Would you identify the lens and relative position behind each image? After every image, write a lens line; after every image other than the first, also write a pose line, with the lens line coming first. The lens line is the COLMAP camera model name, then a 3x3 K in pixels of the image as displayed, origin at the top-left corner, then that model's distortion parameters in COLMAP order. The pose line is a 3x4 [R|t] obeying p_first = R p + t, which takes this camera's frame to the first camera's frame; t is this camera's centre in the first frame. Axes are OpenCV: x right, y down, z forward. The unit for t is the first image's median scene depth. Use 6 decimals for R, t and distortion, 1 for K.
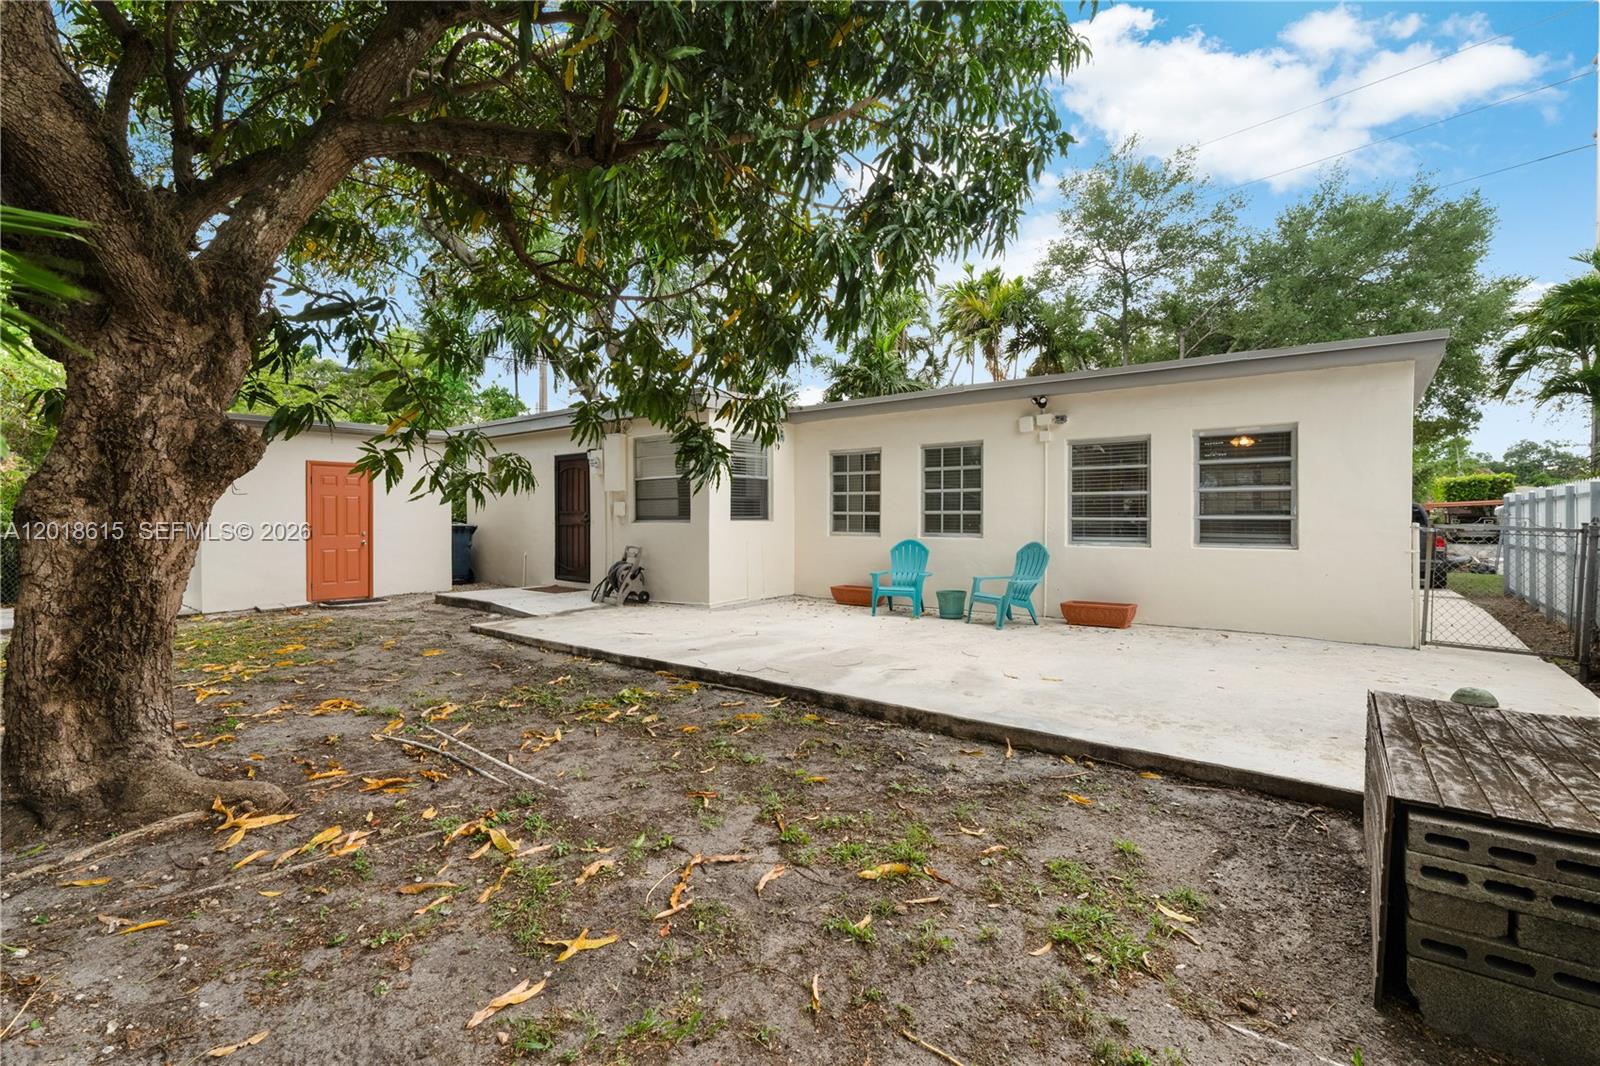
lens RADIAL K [[709.7, 0, 797.0], [0, 709.7, 520.6], [0, 0, 1]] dist [-0.000394, 0.000176]
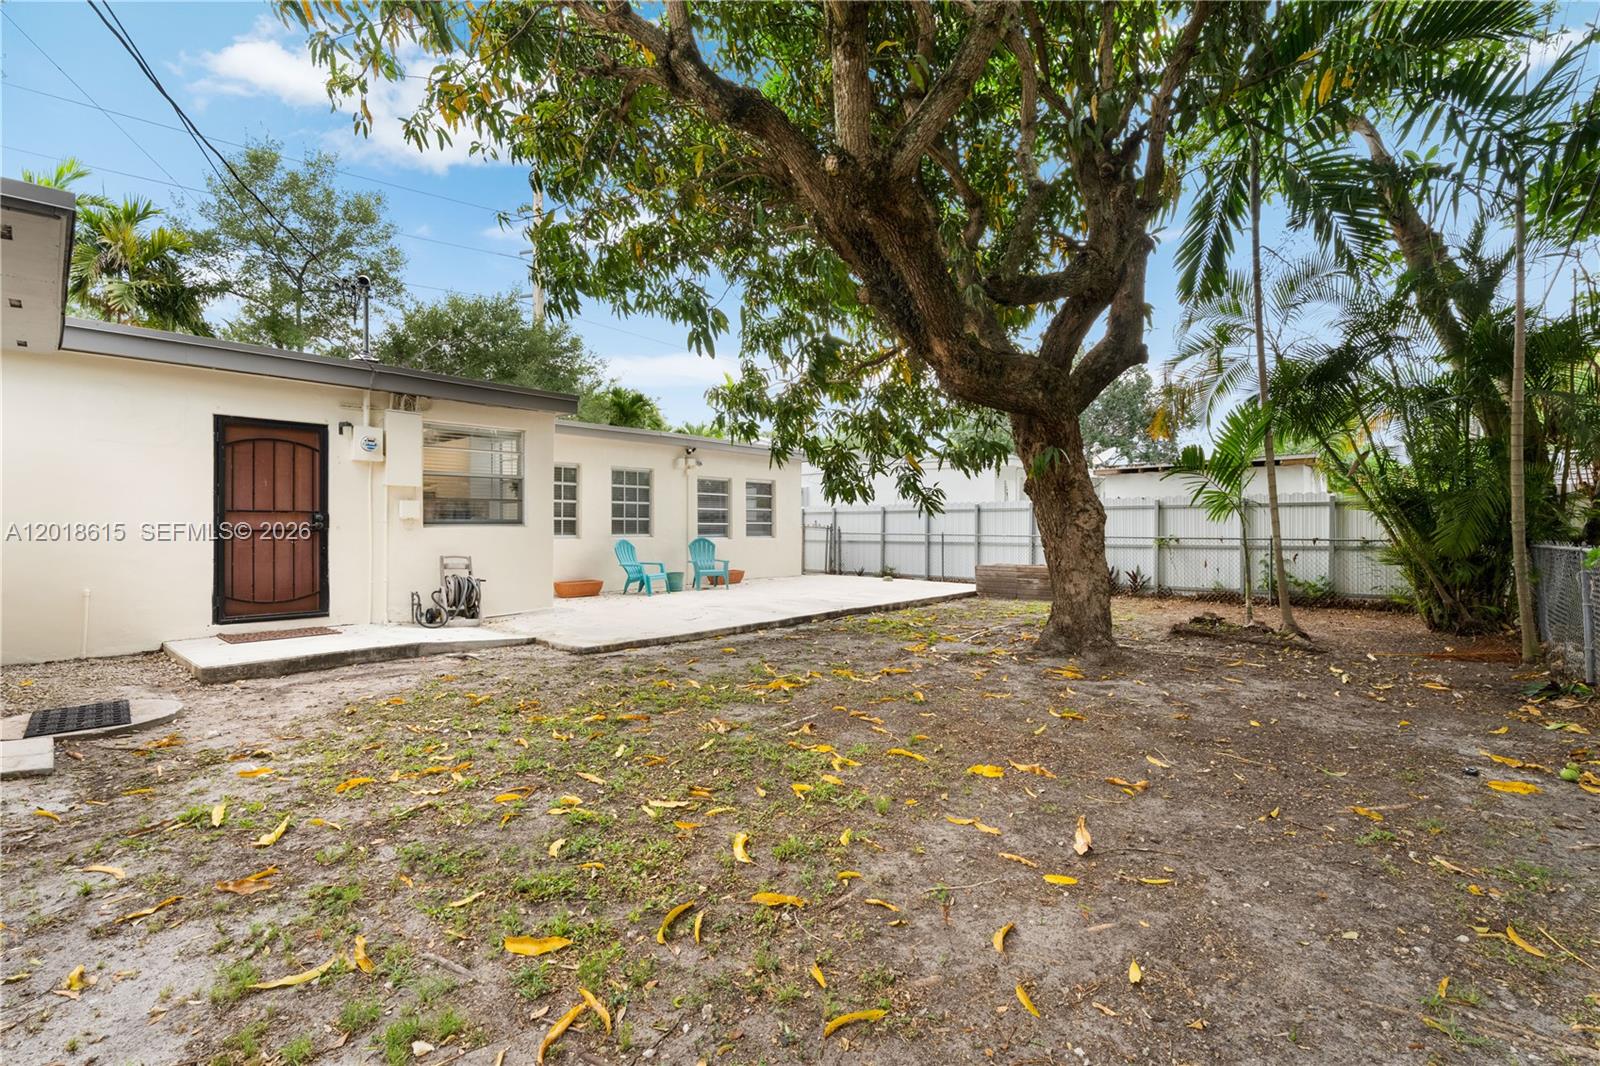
lens RADIAL K [[709.7, 0, 797.0], [0, 709.7, 520.6], [0, 0, 1]] dist [-0.000394, 0.000176]
pose [[0.039693, 0.003221, 0.999207, -1.162305], [0.001211, 0.999994, -0.003271, -0.003419], [-0.999211, 0.001340, 0.039689, 0.639621]]
